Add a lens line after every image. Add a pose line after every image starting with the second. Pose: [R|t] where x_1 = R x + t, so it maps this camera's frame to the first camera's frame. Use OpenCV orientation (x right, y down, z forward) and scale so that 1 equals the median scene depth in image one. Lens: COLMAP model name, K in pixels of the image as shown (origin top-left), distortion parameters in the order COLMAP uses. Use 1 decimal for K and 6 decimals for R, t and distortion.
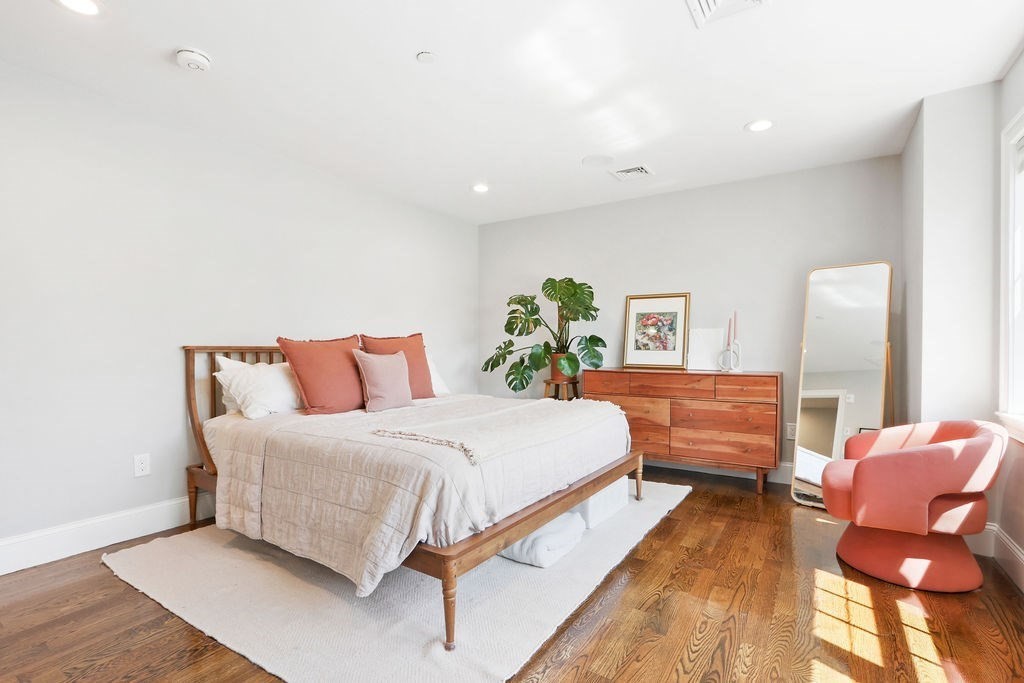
lens RADIAL K [[478.1, 0, 512.1], [0, 478.1, 350.5], [0, 0, 1]] dist [-0.000399, -0.000079]
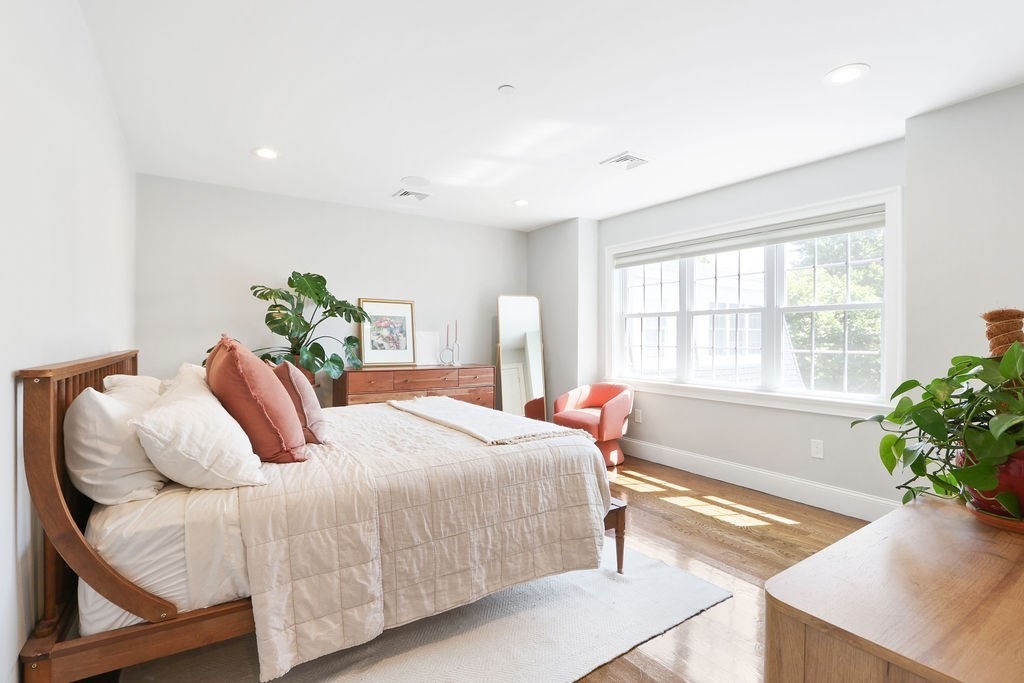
lens RADIAL K [[475.3, 0, 513.3], [0, 475.3, 337.8], [0, 0, 1]] dist [-0.000844, -0.000012]
pose [[0.386039, 0.003490, 0.922476, -0.635501], [0.000346, 0.999992, -0.003928, -0.024762], [-0.922483, 0.001836, 0.386034, 0.312422]]
